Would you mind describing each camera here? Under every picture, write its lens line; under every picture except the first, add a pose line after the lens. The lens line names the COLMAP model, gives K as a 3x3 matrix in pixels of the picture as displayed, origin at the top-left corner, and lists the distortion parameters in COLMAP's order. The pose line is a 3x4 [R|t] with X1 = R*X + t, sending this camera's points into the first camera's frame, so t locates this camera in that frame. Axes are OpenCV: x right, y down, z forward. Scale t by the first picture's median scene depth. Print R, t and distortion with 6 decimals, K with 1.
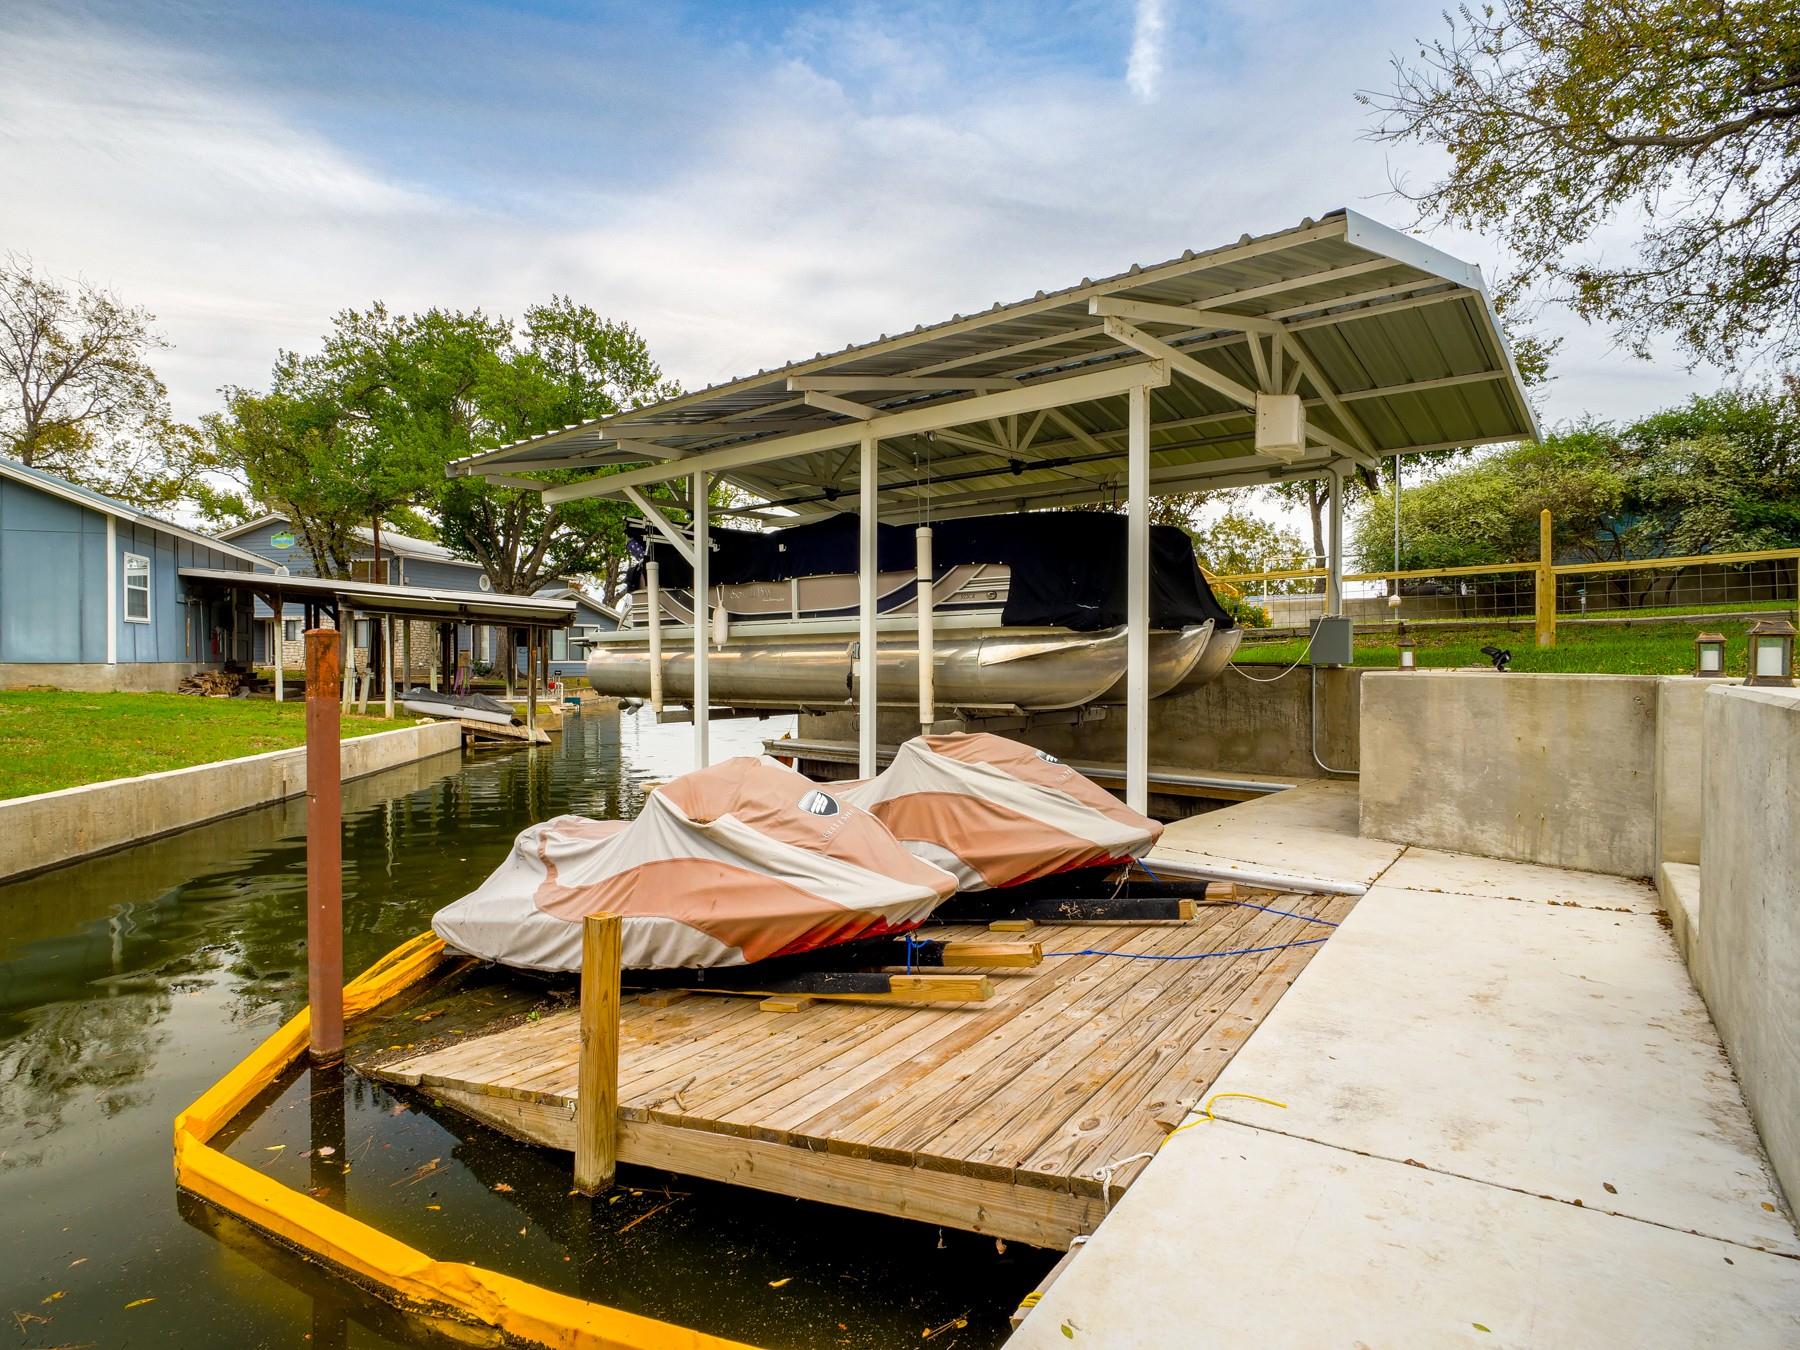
lens RADIAL K [[979.1, 0, 890.5], [0, 979.1, 676.4], [0, 0, 1]] dist [-0.004699, -0.000389]
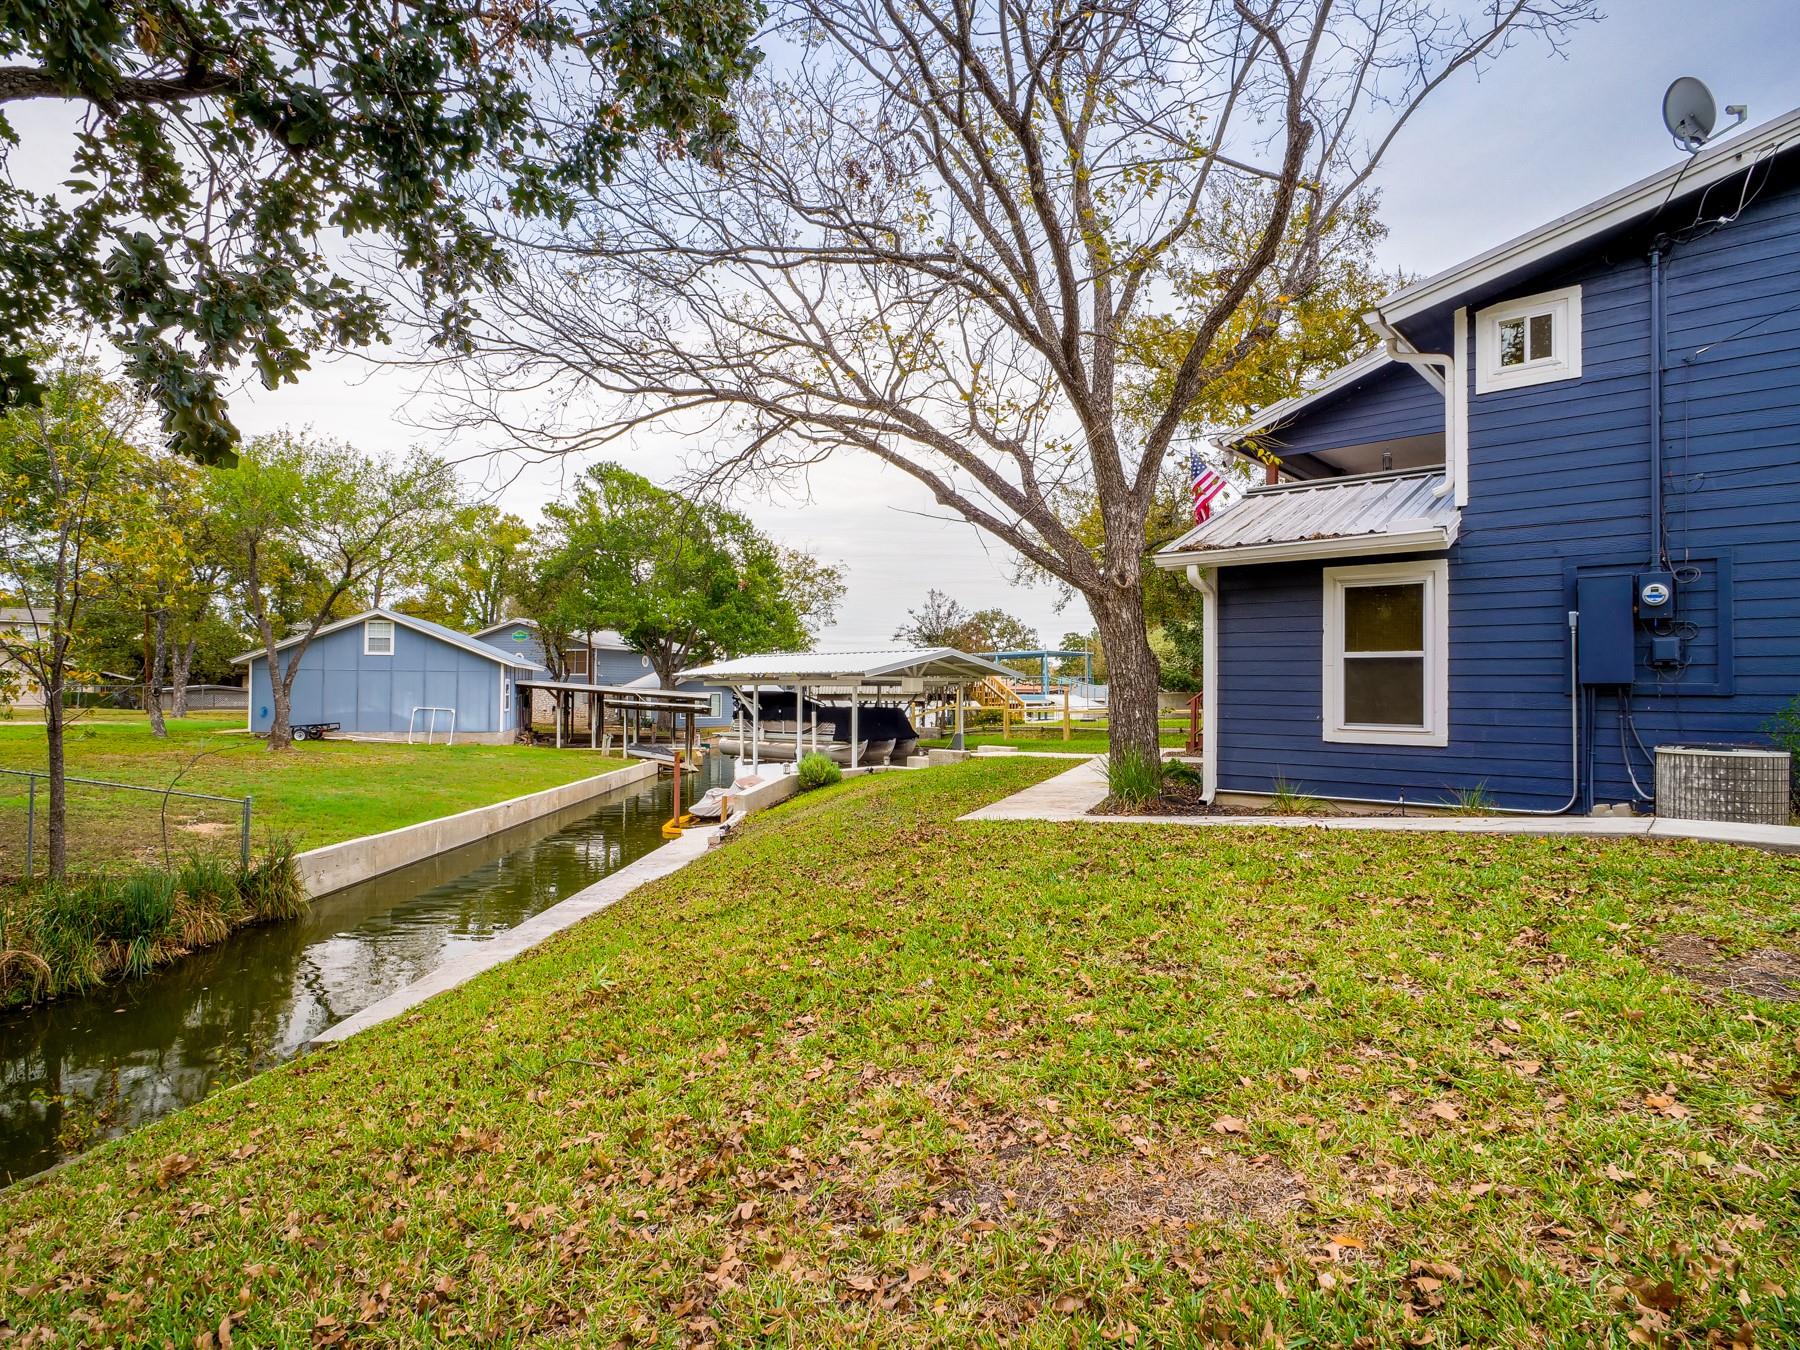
lens RADIAL K [[979.1, 0, 907.9], [0, 979.1, 683.2], [0, 0, 1]] dist [-0.004699, -0.000389]
pose [[0.995038, 0.003872, -0.099425, 0.572872], [-0.006573, 0.999618, -0.026850, -0.127312], [0.099283, 0.027370, 0.994683, -1.964616]]
